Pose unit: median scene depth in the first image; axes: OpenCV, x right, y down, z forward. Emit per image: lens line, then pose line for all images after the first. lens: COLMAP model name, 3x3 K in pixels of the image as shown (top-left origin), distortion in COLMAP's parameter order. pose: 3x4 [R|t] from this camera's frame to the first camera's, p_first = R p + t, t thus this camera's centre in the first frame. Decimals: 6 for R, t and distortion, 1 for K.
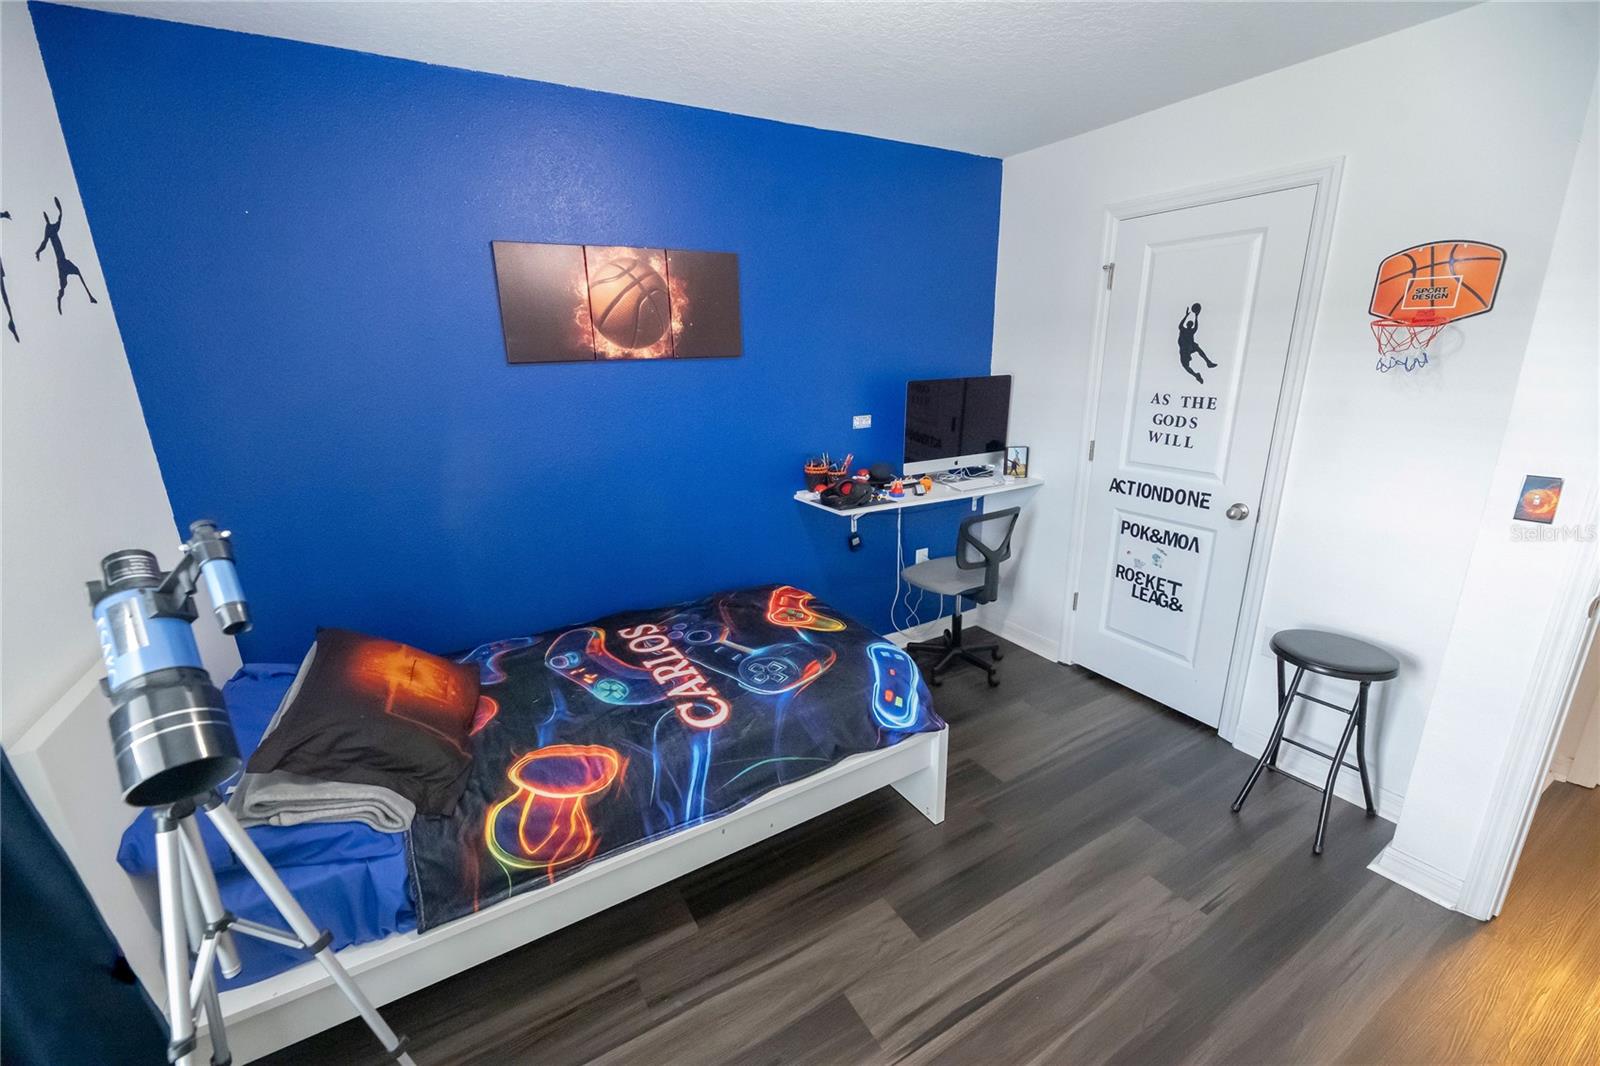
lens RADIAL K [[645.1, 0, 793.5], [0, 645.1, 531.3], [0, 0, 1]] dist [-0.000963, -0.000464]
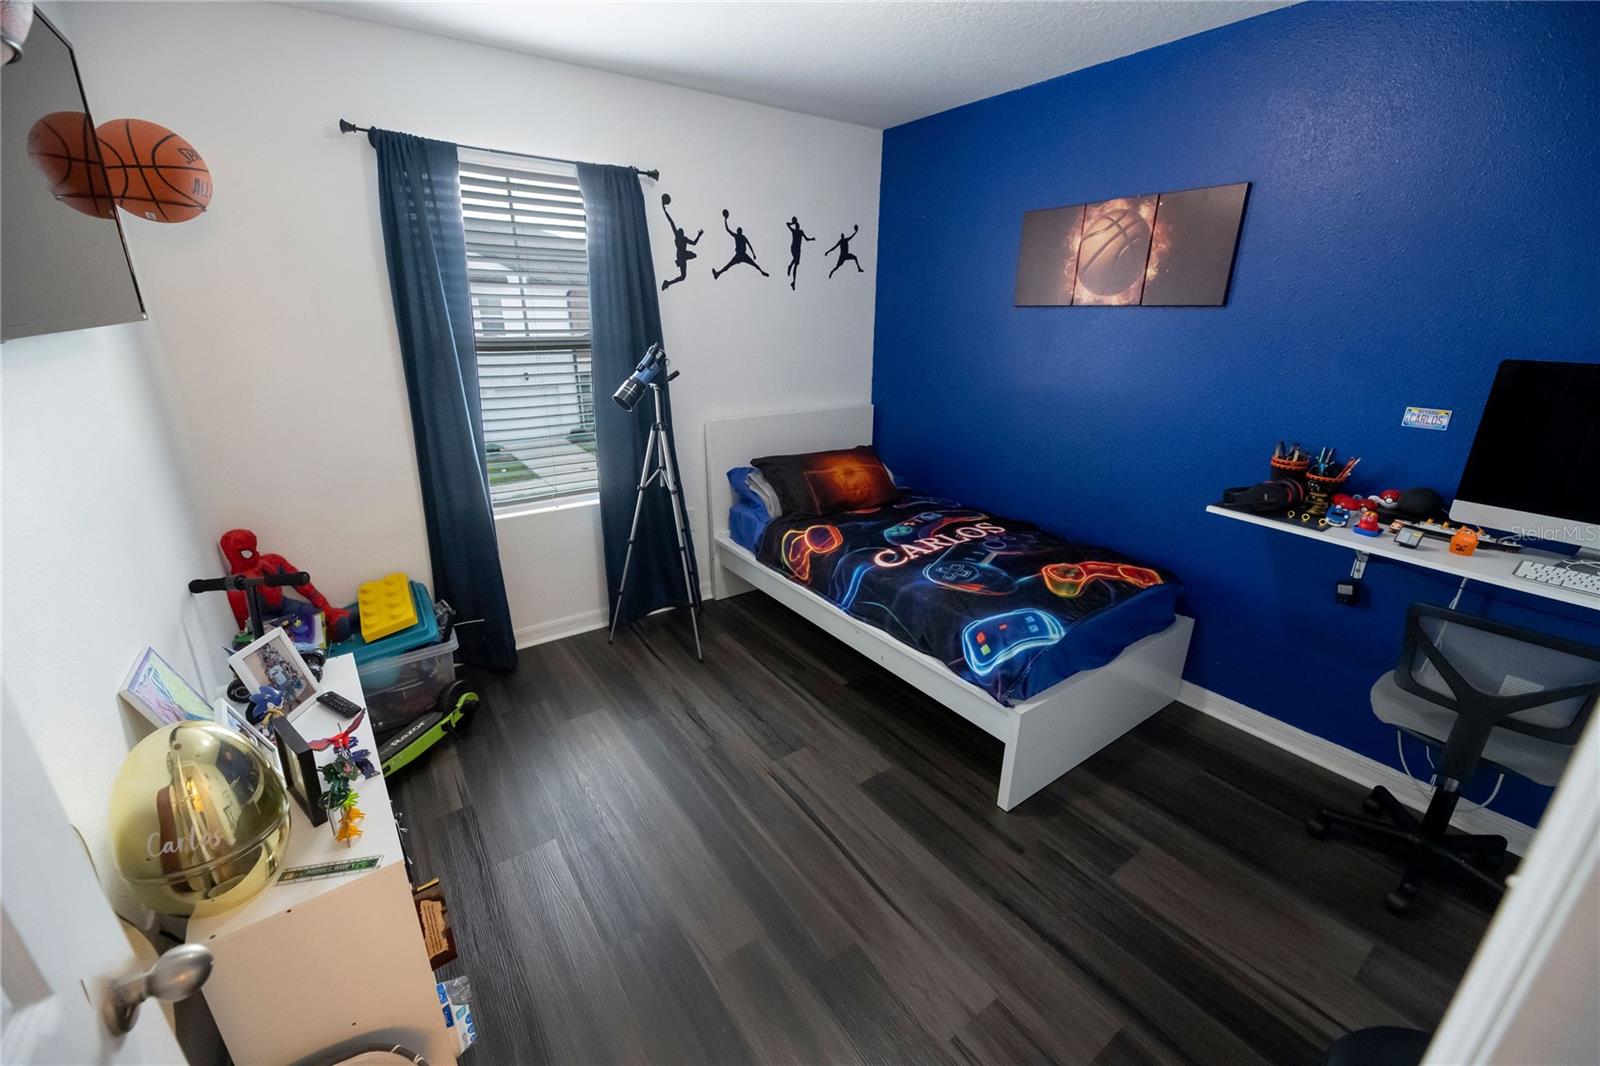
lens RADIAL K [[645.1, 0, 793.5], [0, 645.1, 531.3], [0, 0, 1]] dist [-0.000963, -0.000464]
pose [[0.085129, 0.350274, -0.932771, 0.984487], [-0.275991, 0.907827, 0.315719, -0.140508], [0.957383, 0.230560, 0.173955, 0.464833]]
